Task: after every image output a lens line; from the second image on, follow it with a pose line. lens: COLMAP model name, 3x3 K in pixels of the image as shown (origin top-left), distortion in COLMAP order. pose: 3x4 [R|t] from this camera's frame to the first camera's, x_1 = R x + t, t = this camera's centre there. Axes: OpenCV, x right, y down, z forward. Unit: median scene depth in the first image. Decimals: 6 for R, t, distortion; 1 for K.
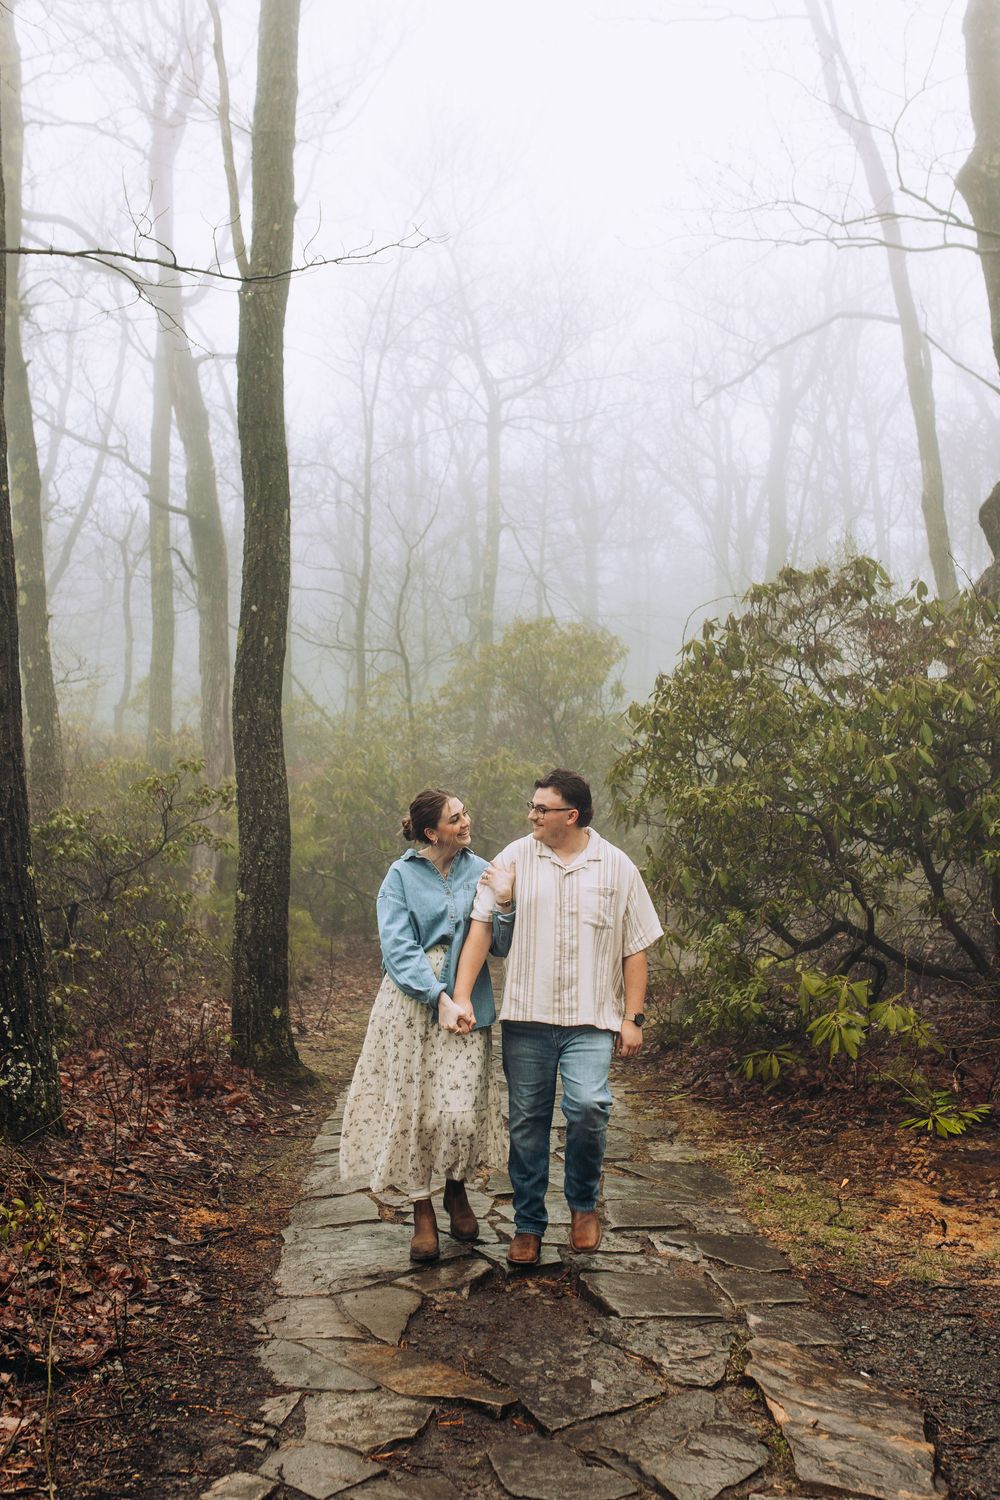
lens RADIAL K [[1486.1, 0, 503.9], [0, 1486.1, 740.7], [0, 0, 1]] dist [-0.001367, 0.009552]
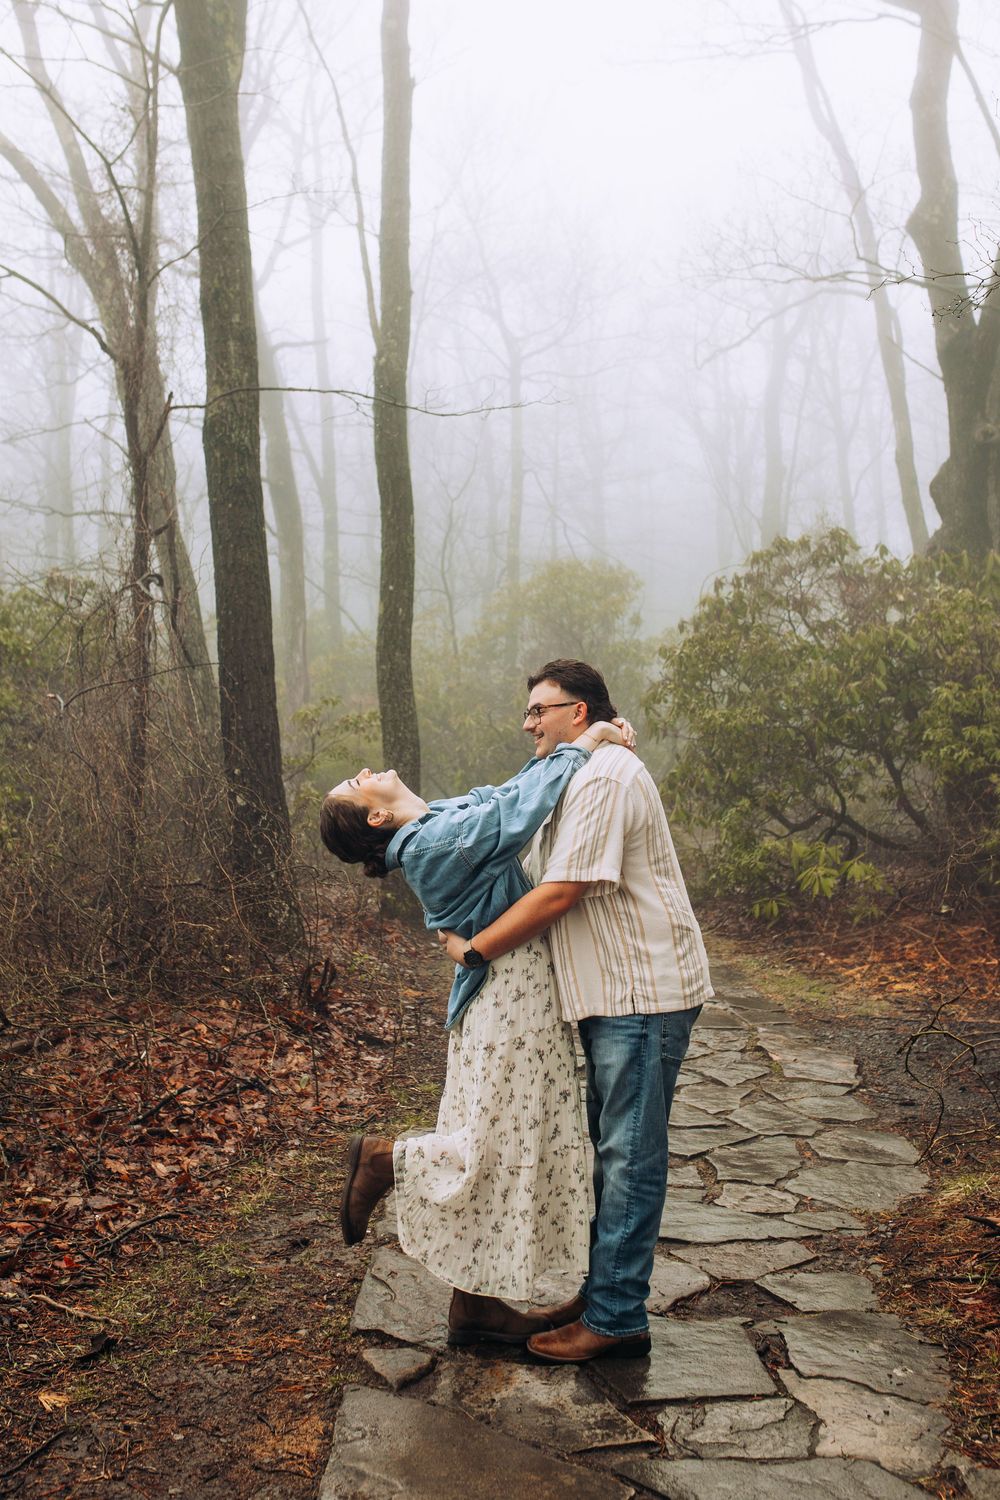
lens RADIAL K [[1533.4, 0, 491.2], [0, 1533.4, 682.5], [0, 0, 1]] dist [0.001213, 0.005931]
pose [[0.999724, -0.022985, -0.004883, -0.067258], [0.023074, 0.999556, 0.018832, -0.024878], [0.004448, -0.018940, 0.999811, -0.407577]]
